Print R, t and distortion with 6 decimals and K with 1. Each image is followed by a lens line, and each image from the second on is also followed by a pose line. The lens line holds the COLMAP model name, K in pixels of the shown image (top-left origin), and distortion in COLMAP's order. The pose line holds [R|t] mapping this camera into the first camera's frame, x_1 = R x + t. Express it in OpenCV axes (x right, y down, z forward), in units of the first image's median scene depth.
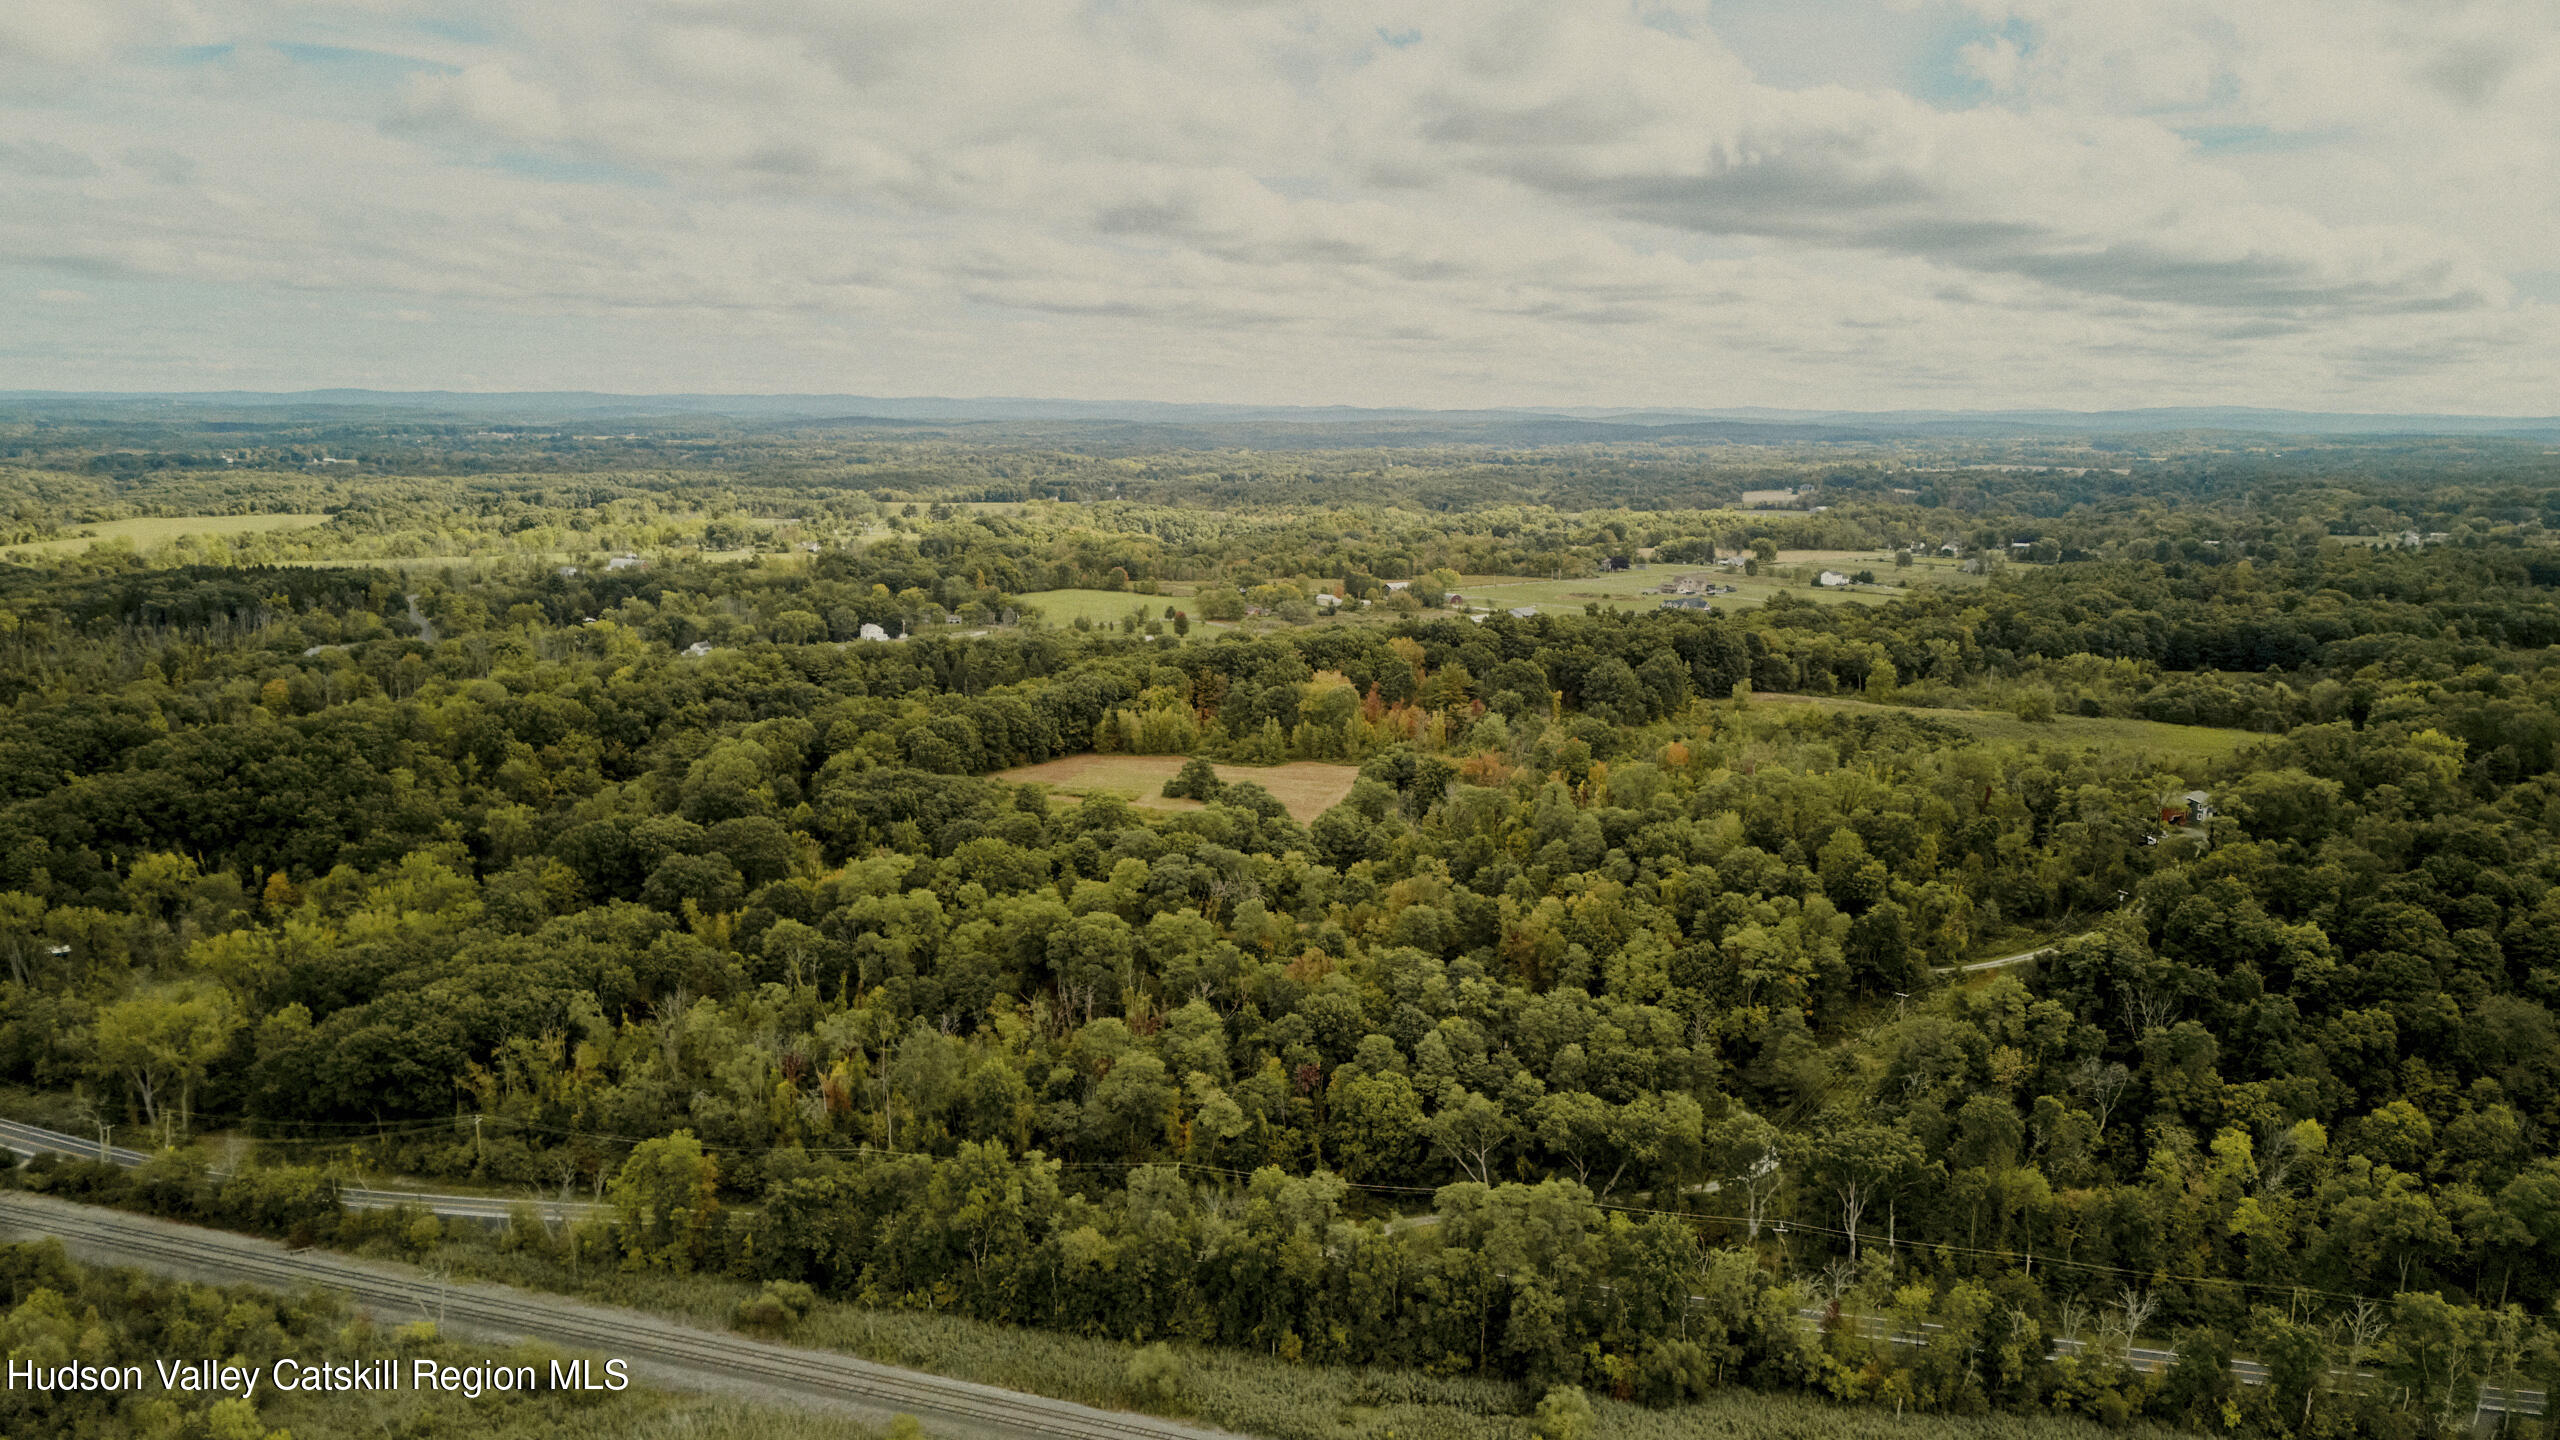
lens RADIAL K [[1810.8, 0, 1280.0], [0, 1810.8, 720.0], [0, 0, 1]] dist [0.068520, -0.075187]
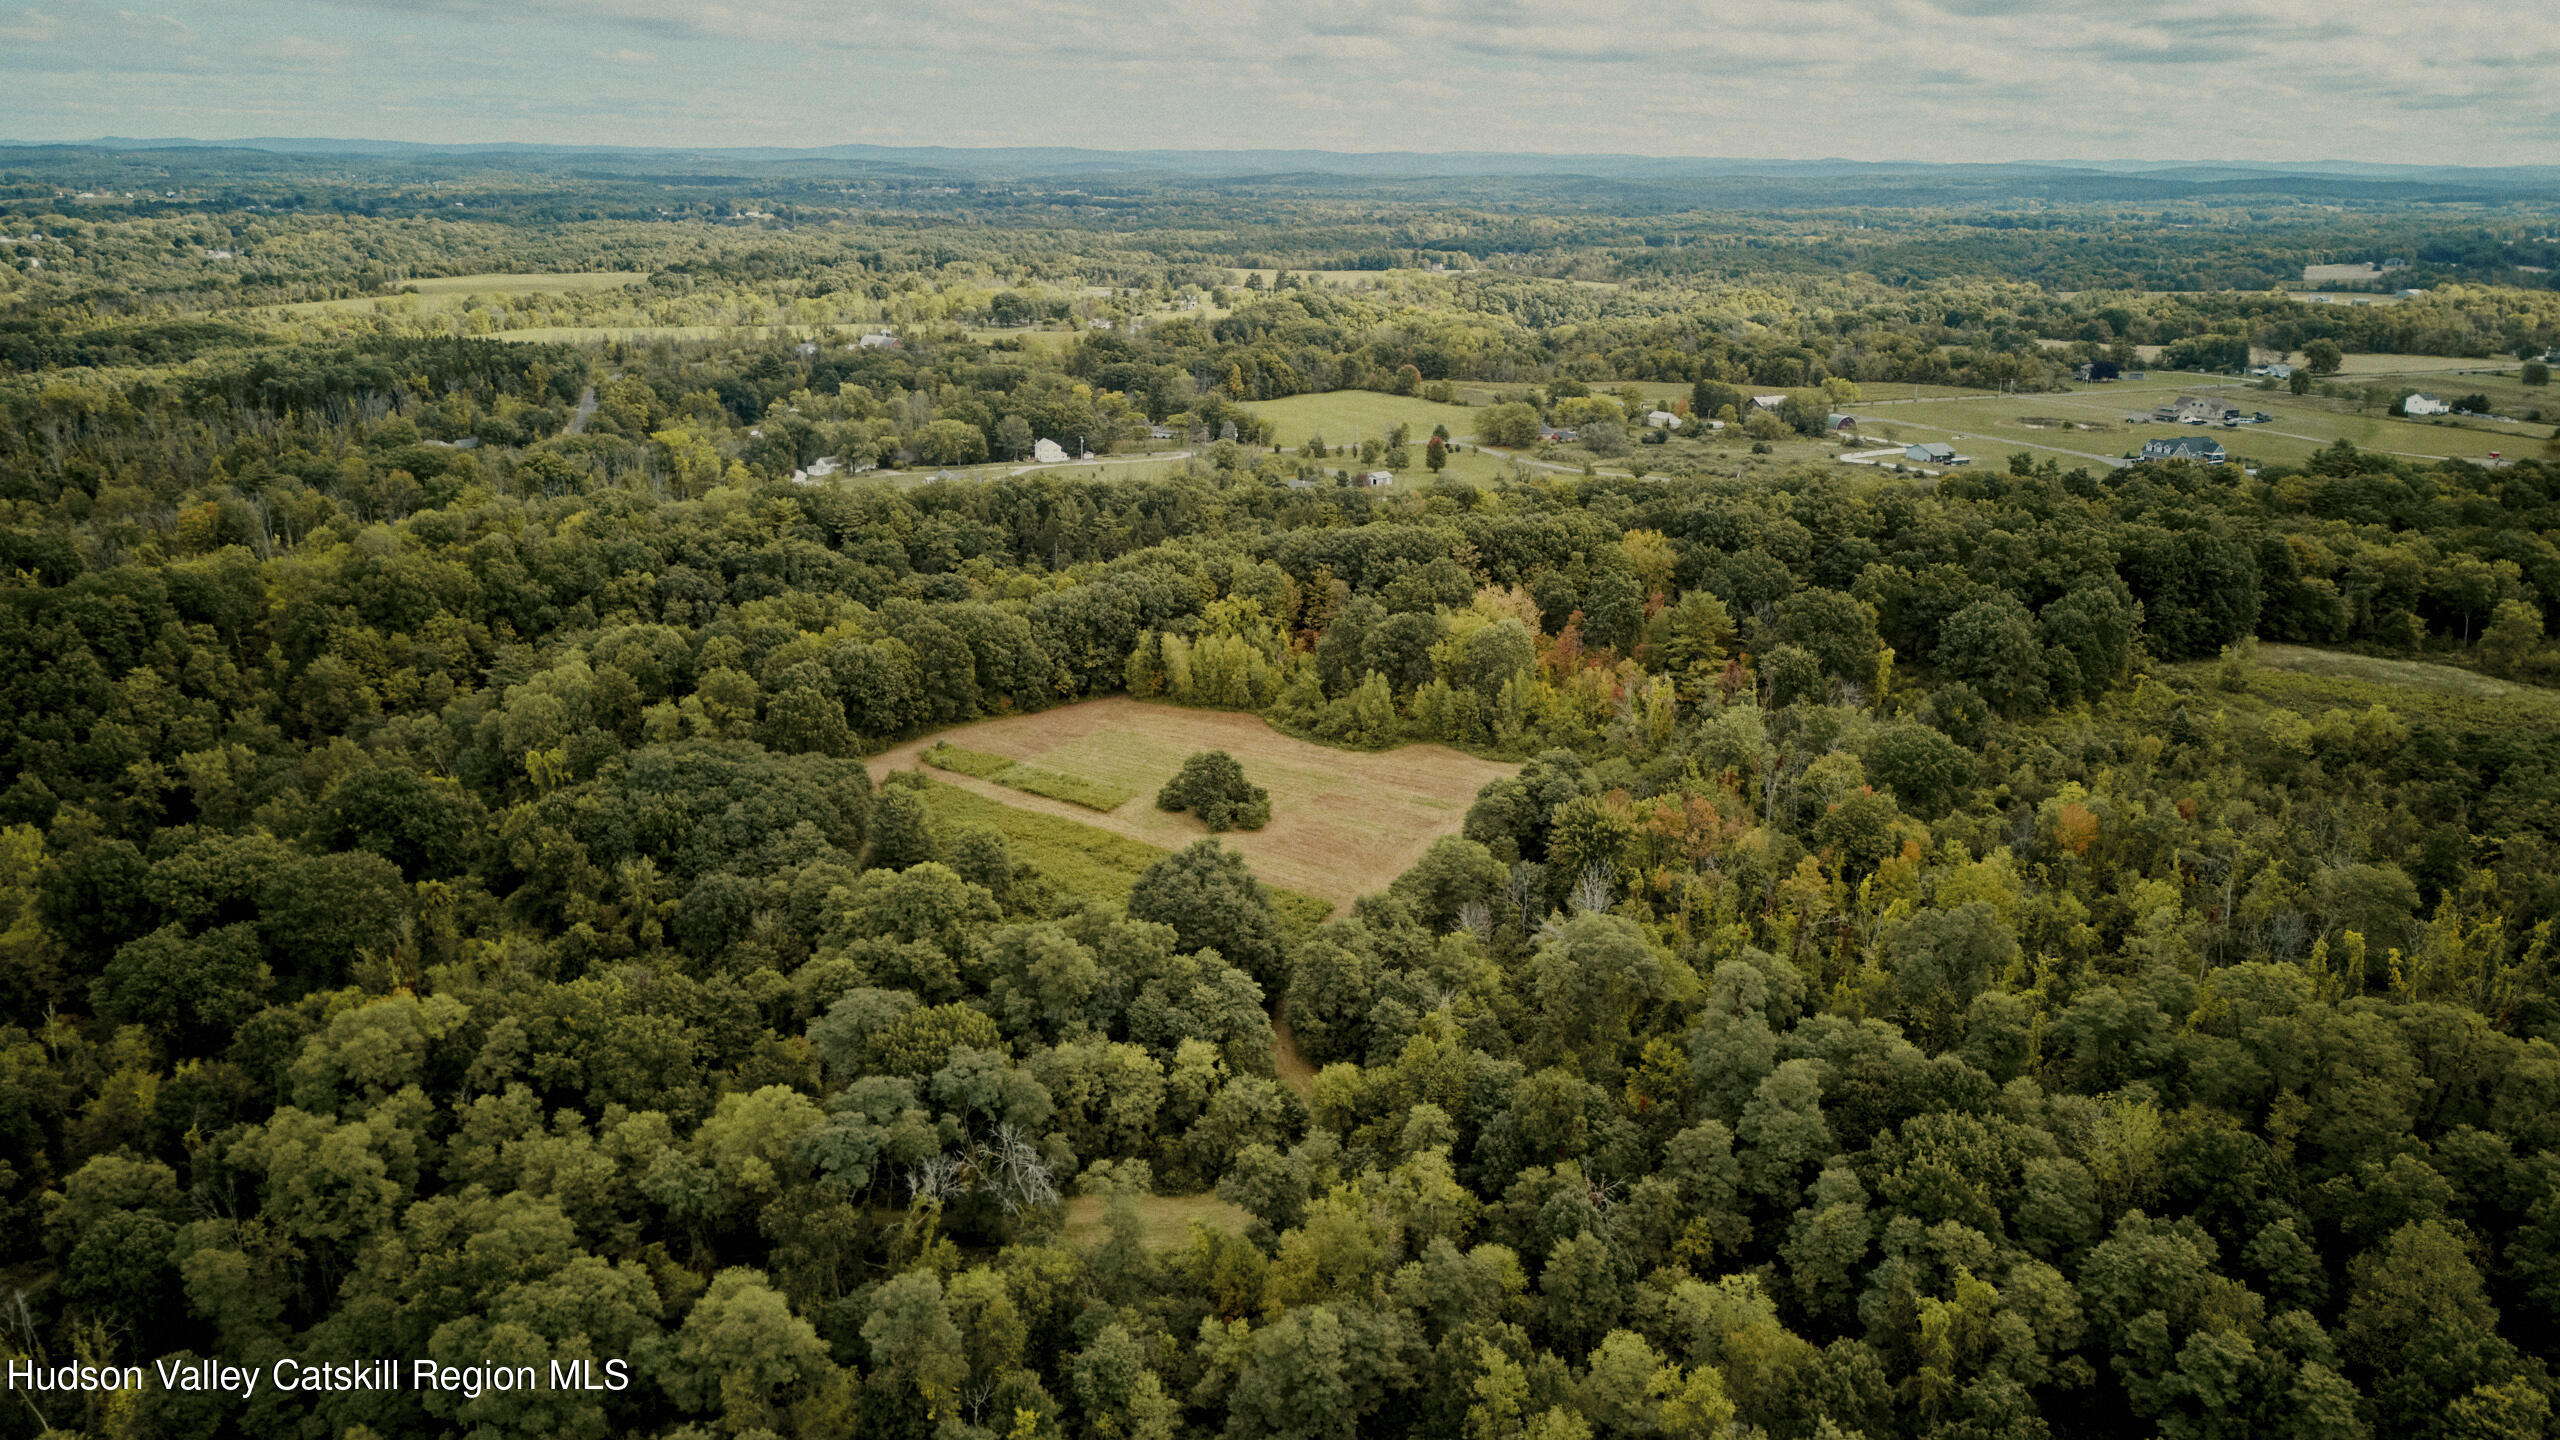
lens RADIAL K [[1810.8, 0, 1280.0], [0, 1810.8, 720.0], [0, 0, 1]] dist [0.068520, -0.075187]
pose [[0.968664, 0.075255, -0.236702, 0.072251], [-0.044790, 0.990297, 0.131549, -0.042361], [0.244305, -0.116825, 0.962635, 0.266627]]
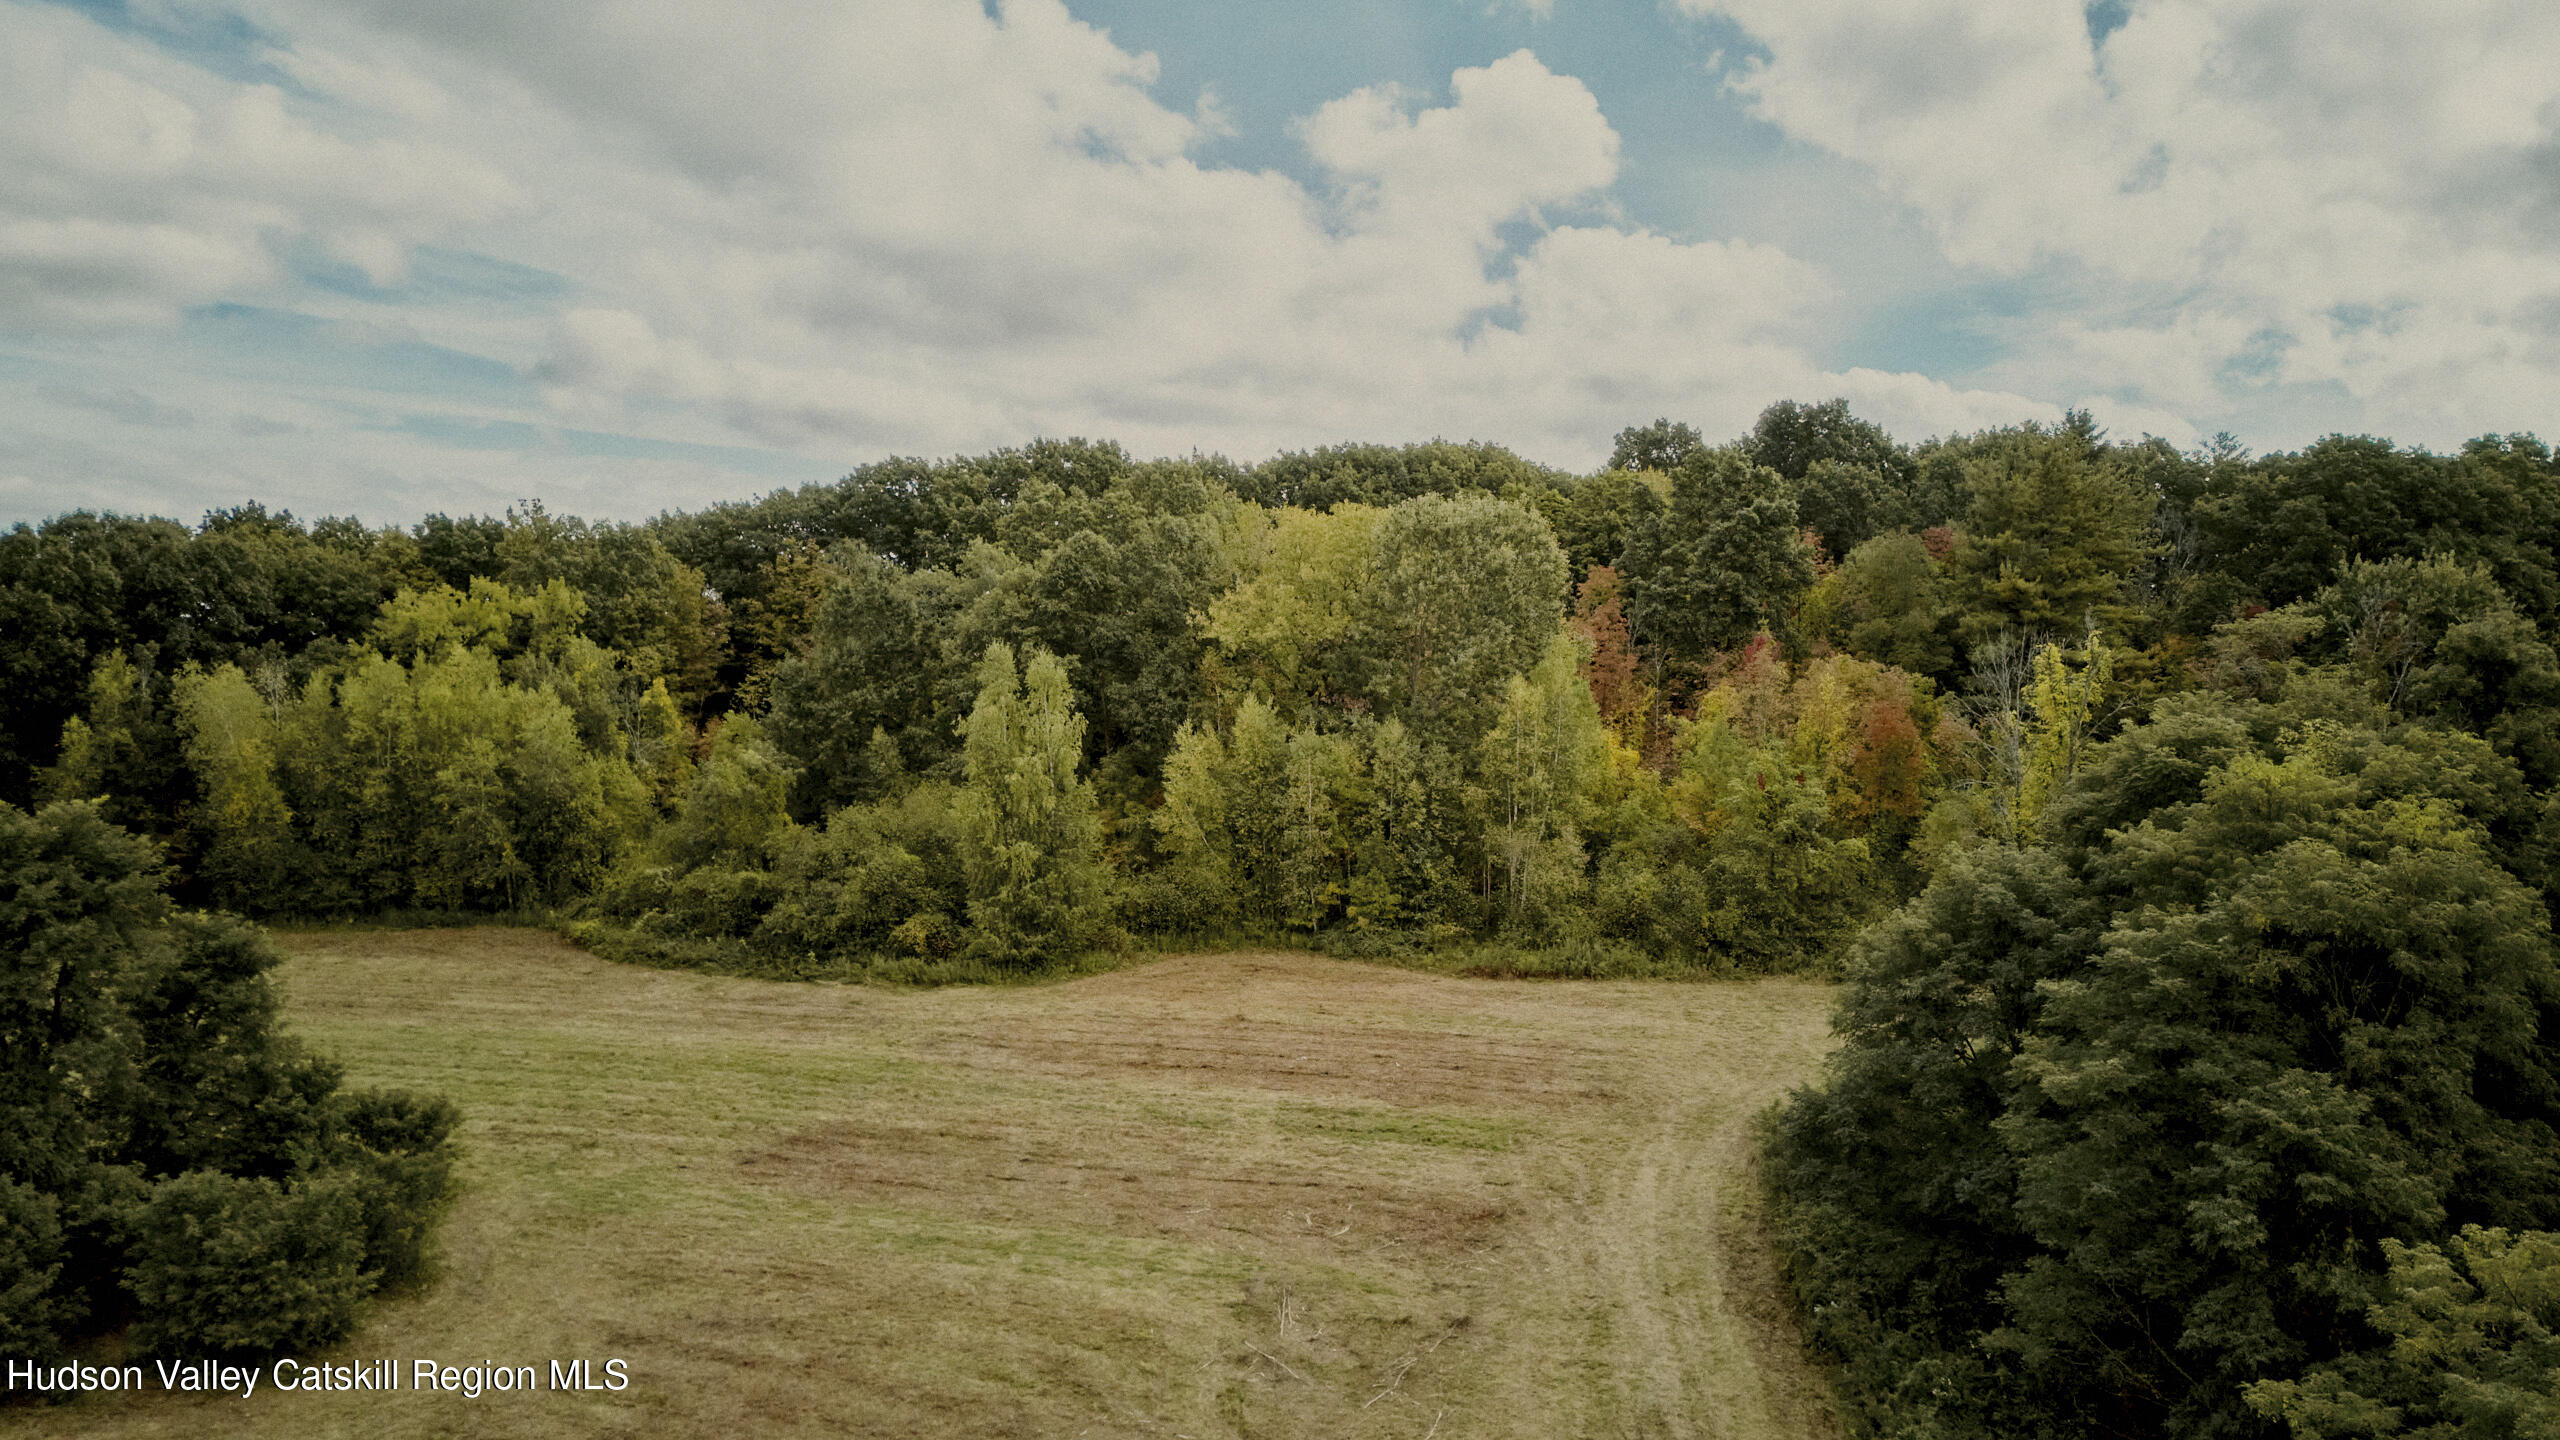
lens RADIAL K [[1810.8, 0, 1280.0], [0, 1810.8, 720.0], [0, 0, 1]] dist [0.068520, -0.075187]
pose [[0.999322, 0.006189, 0.036293, 0.007647], [-0.001719, 0.992539, -0.121919, 0.014749], [-0.036777, 0.121774, 0.991876, 0.561312]]
